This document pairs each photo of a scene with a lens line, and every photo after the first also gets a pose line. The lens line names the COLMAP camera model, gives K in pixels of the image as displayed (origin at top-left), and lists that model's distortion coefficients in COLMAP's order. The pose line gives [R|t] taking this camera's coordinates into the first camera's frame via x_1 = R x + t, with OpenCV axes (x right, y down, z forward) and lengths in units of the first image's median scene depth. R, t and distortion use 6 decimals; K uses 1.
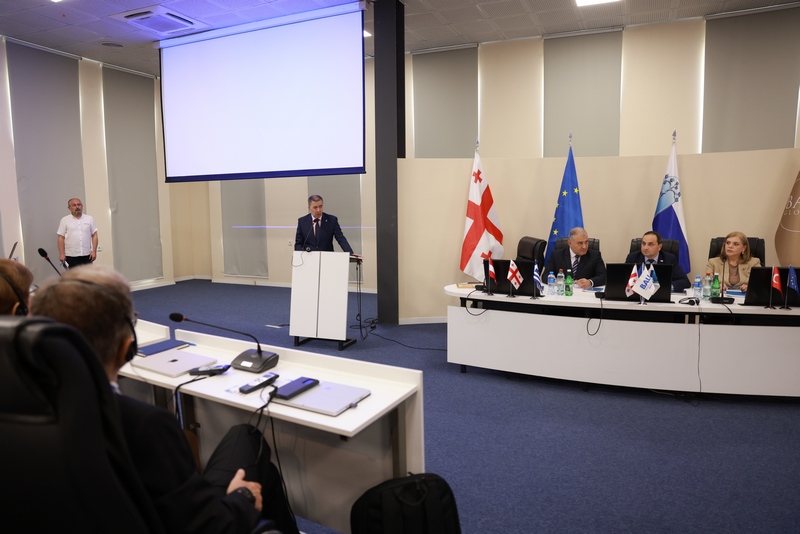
lens RADIAL K [[549.9, 0, 400.0], [0, 549.9, 267.0], [0, 0, 1]] dist [-0.110332, 0.088744]
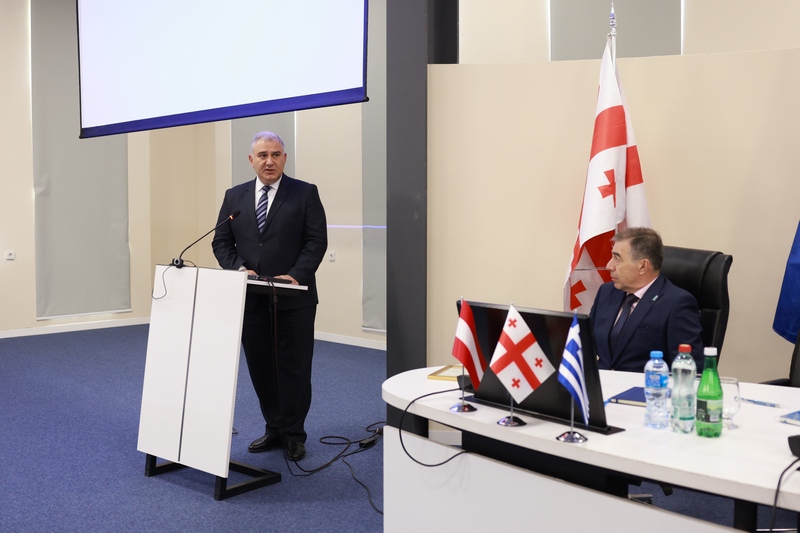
lens RADIAL K [[880.4, 0, 400.0], [0, 880.4, 266.5], [0, 0, 1]] dist [-0.095882, 0.023646]
pose [[0.942626, 0.031523, -0.332359, 0.242807], [-0.046165, 0.998276, -0.036250, -0.011530], [0.330643, 0.049514, 0.942456, 0.393373]]
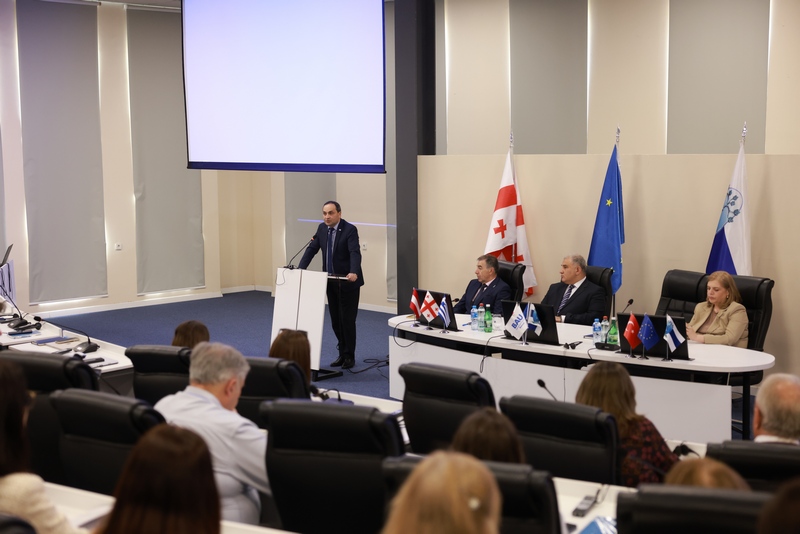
lens RADIAL K [[1275.3, 0, 400.0], [0, 1275.3, 267.0], [0, 0, 1]] dist [0.106307, 0.073469]
pose [[0.927863, 0.039815, -0.370789, 0.779962], [-0.039261, 0.999188, 0.009047, -0.058478], [0.370848, 0.006163, 0.928673, -0.878439]]
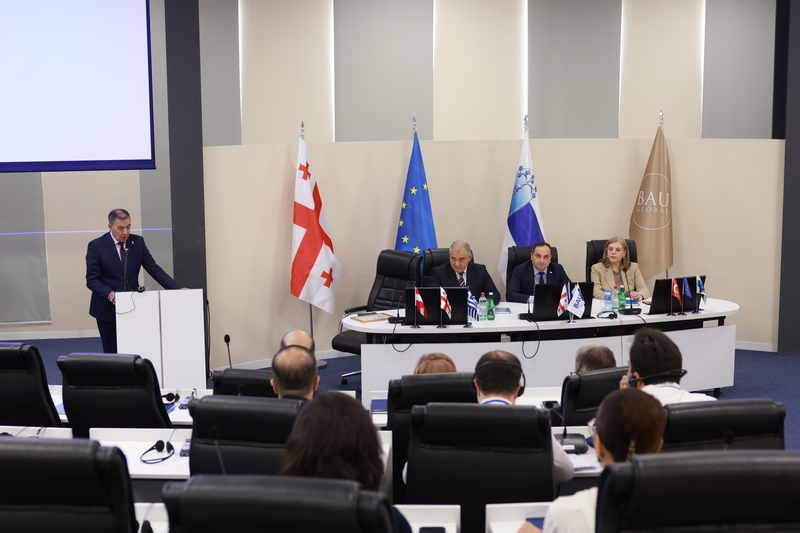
lens RADIAL K [[1149.1, 0, 400.0], [0, 1149.1, 266.5], [0, 0, 1]] dist [-0.076432, -0.023212]
pose [[0.836999, -0.072993, 0.542315, -0.706746], [0.060004, 0.997330, 0.041628, -0.104437], [-0.543905, -0.002302, 0.839143, -0.459153]]
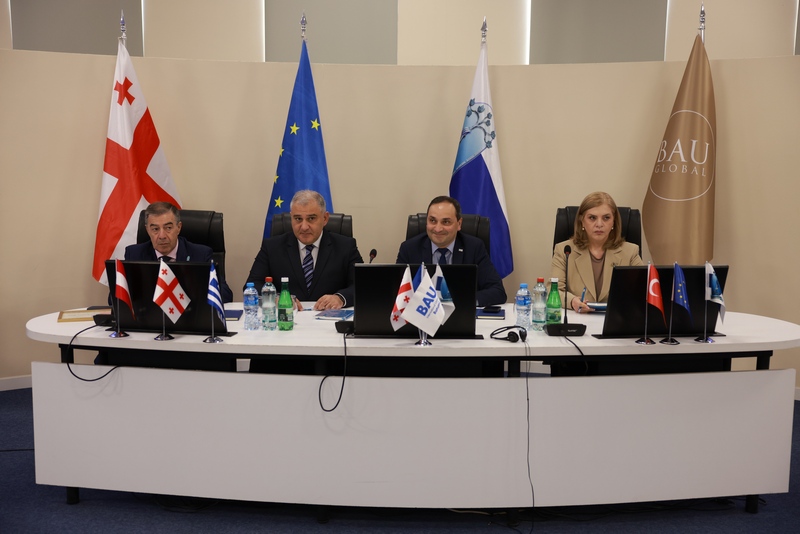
lens RADIAL K [[883.8, 0, 400.0], [0, 883.8, 267.0], [0, 0, 1]] dist [0.014709, 0.054614]
pose [[0.934908, -0.024282, 0.354059, 0.097651], [0.020795, 0.999691, 0.013649, -0.010966], [-0.354280, -0.005398, 0.935124, 0.165331]]
